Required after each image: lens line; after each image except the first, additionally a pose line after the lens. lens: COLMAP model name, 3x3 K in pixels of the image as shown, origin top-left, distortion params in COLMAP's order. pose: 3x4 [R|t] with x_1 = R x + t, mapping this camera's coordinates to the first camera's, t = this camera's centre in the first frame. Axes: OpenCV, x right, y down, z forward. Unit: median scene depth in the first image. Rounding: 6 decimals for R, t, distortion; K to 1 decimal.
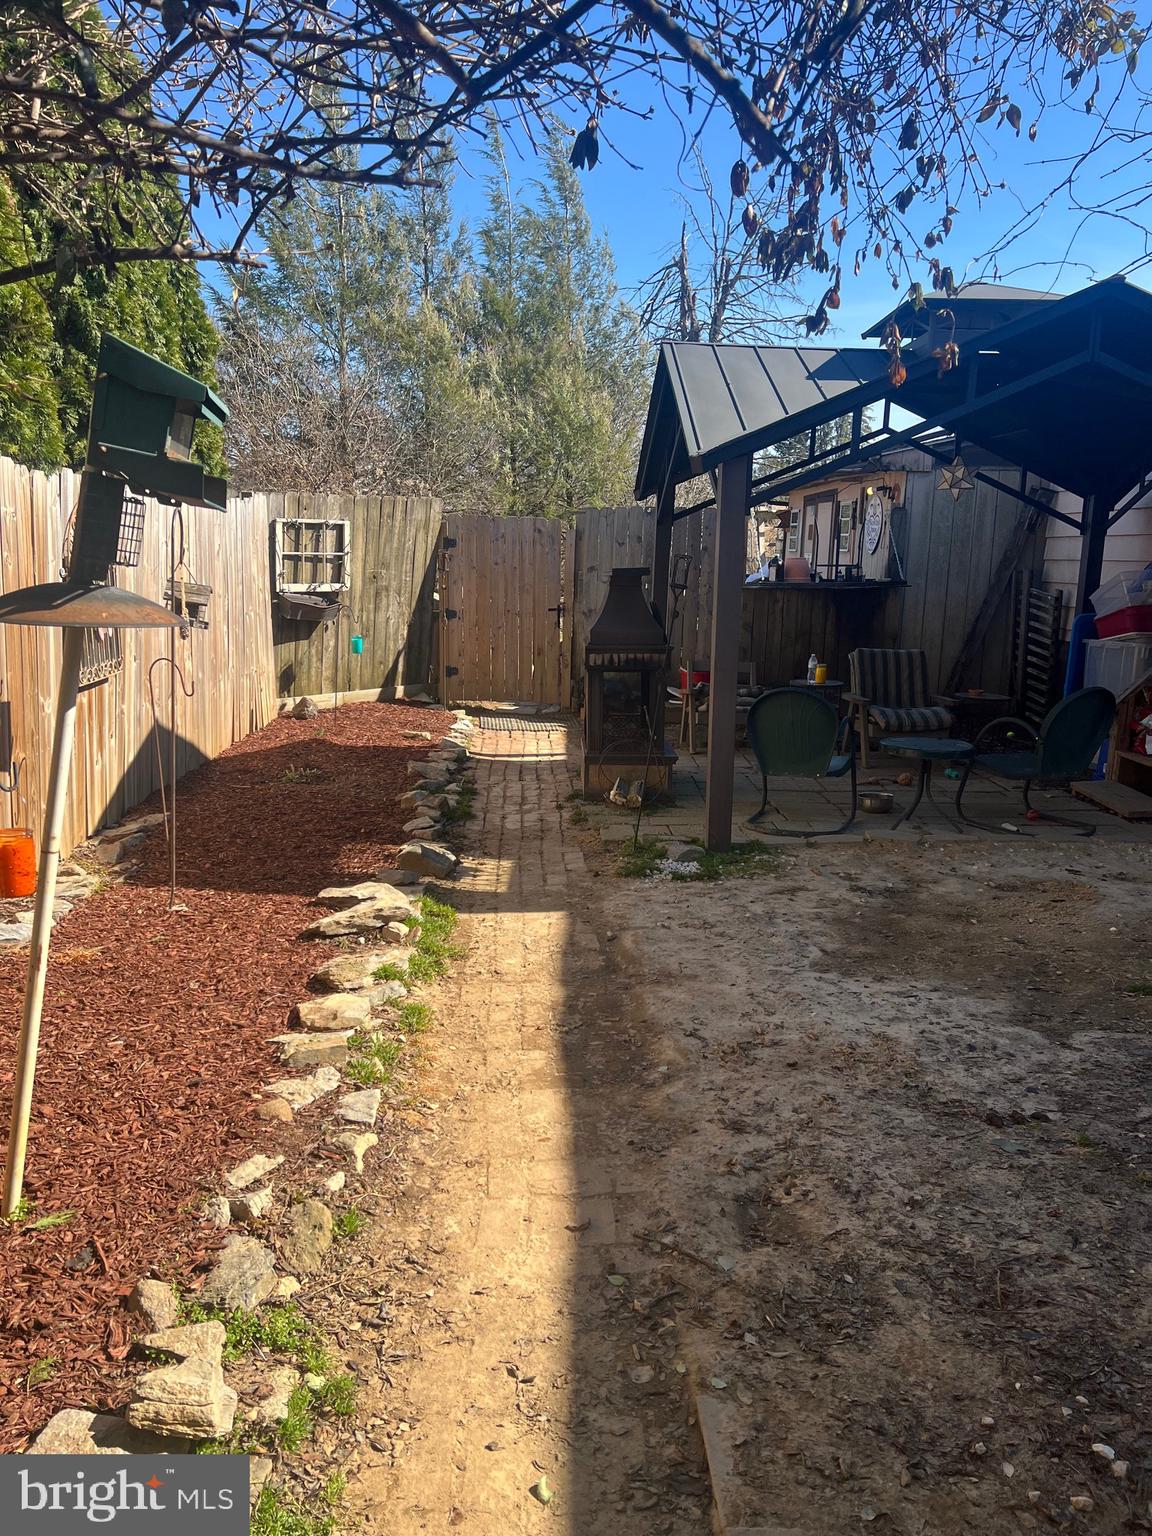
lens RADIAL K [[1153.7, 0, 576.0], [0, 1153.7, 768.0], [0, 0, 1]] dist [0.137677, -0.244148]
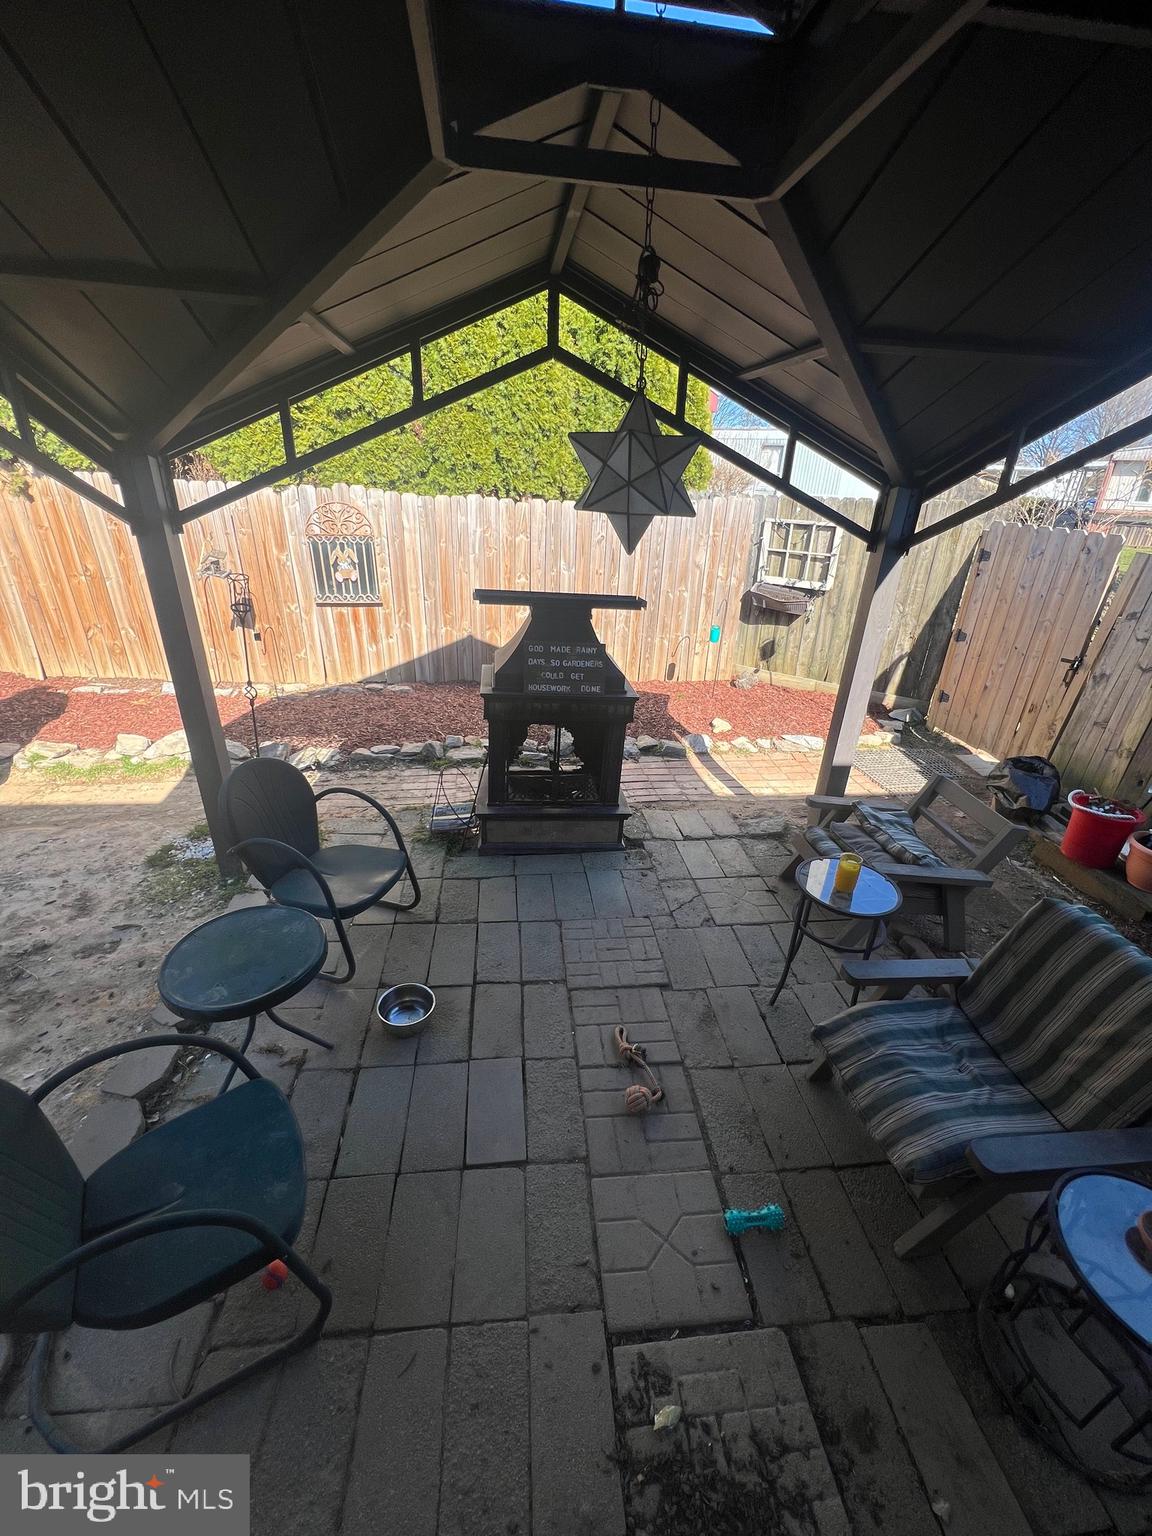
lens RADIAL K [[616.1, 0, 576.0], [0, 616.1, 768.0], [0, 0, 1]] dist [-0.008718, 0.000501]
pose [[0.092016, 0.411243, -0.906870, 0.390609], [-0.223400, 0.896043, 0.383666, -0.181326], [0.970374, 0.167291, 0.174322, 0.740623]]
